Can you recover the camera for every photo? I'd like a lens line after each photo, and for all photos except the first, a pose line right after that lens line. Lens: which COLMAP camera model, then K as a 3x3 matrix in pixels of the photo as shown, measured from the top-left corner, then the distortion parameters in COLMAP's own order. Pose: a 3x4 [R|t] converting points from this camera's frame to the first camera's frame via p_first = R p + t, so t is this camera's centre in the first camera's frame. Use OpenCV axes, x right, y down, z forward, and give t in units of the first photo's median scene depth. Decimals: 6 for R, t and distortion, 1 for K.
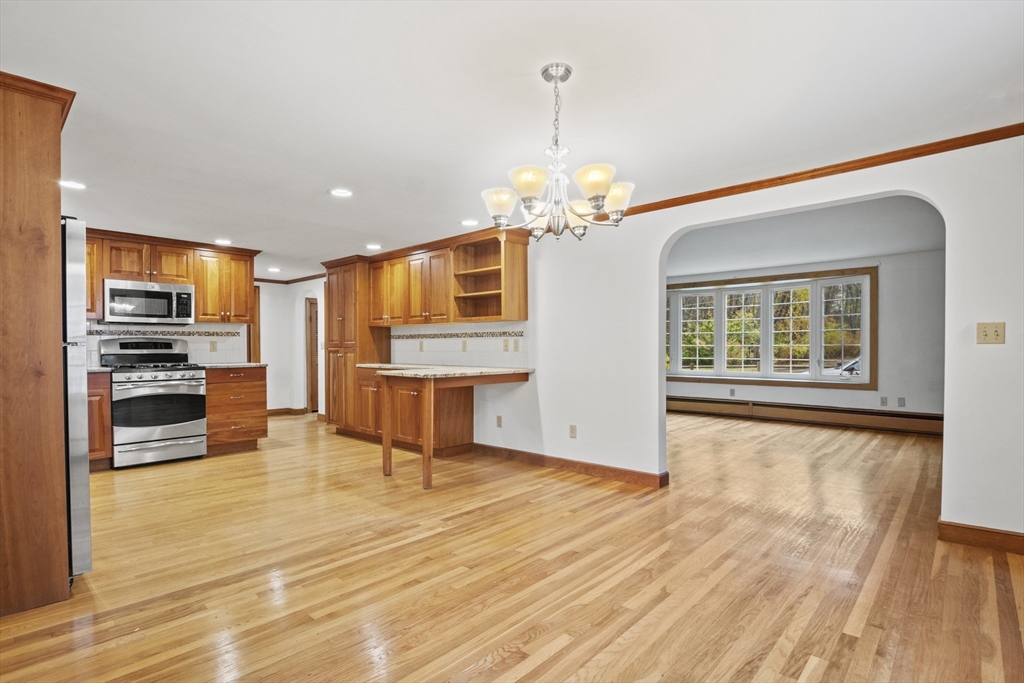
lens RADIAL K [[502.3, 0, 517.9], [0, 502.3, 341.1], [0, 0, 1]] dist [-0.019347, -0.000937]
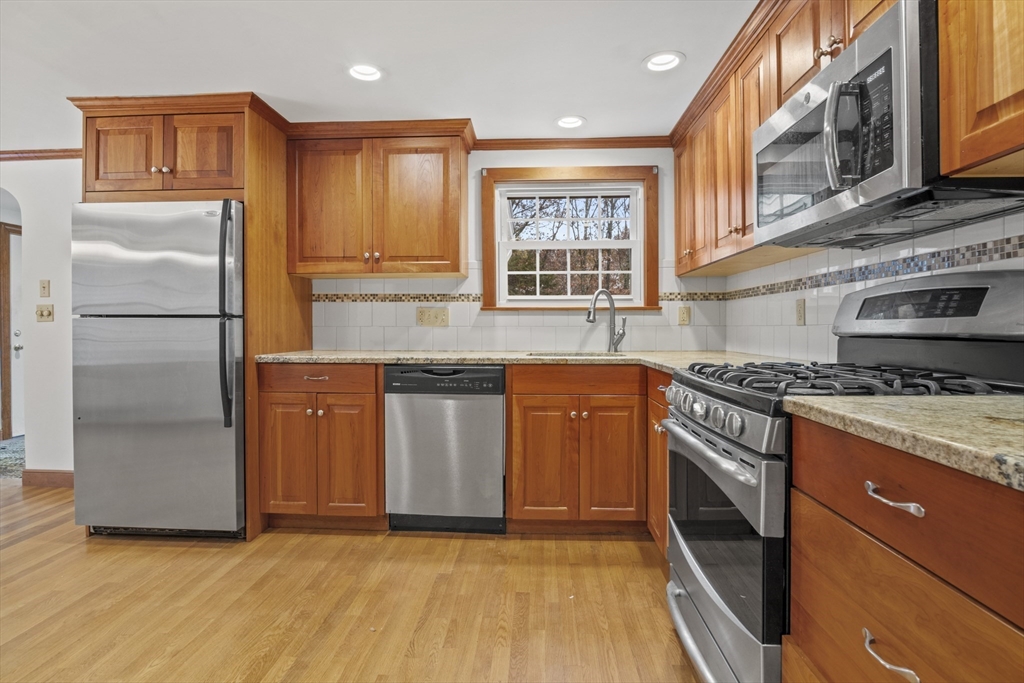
lens RADIAL K [[503.8, 0, 516.2], [0, 503.8, 335.4], [0, 0, 1]] dist [-0.023007, -0.001556]
pose [[-0.769336, 0.011181, -0.638747, -0.922111], [0.009209, 0.999937, 0.006412, 0.048084], [0.638778, -0.000949, -0.769390, 2.440412]]
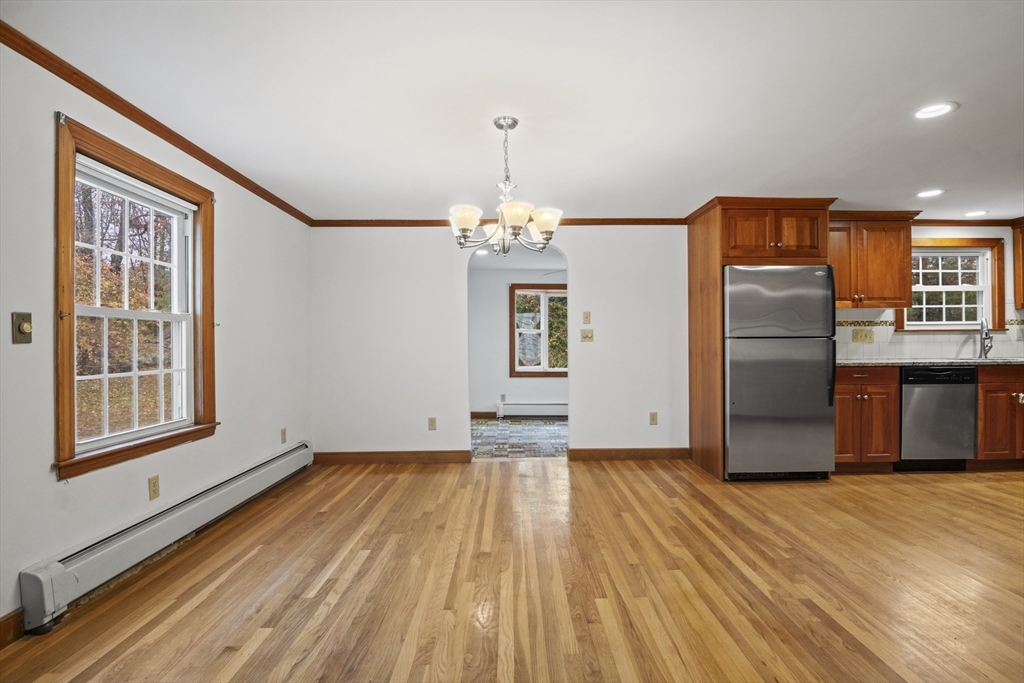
lens RADIAL K [[502.3, 0, 517.9], [0, 502.3, 341.1], [0, 0, 1]] dist [-0.019347, -0.000937]
pose [[-0.729785, 0.005131, -0.683658, 0.822062], [0.018255, 0.999762, -0.011984, 0.022756], [0.683433, -0.021226, -0.729704, 1.748220]]
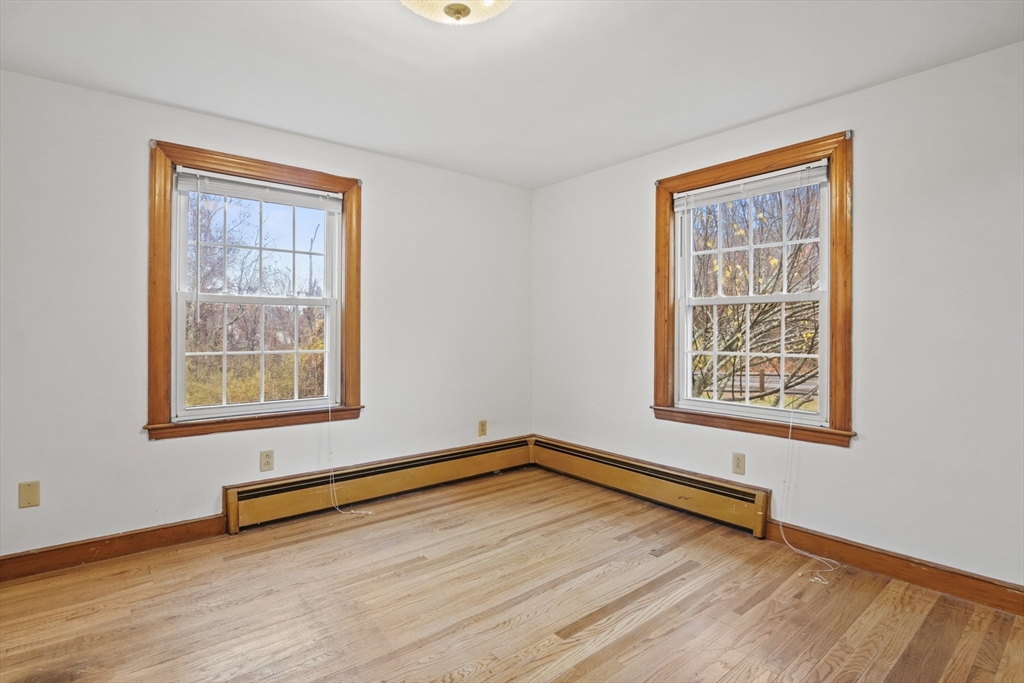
lens RADIAL K [[503.8, 0, 516.2], [0, 503.8, 335.4], [0, 0, 1]] dist [-0.023007, -0.001556]
pose [[-0.990485, 0.001177, 0.137614, -0.121025], [0.000959, 0.999998, -0.001653, 0.020673], [-0.137615, -0.001505, -0.990485, 1.506724]]
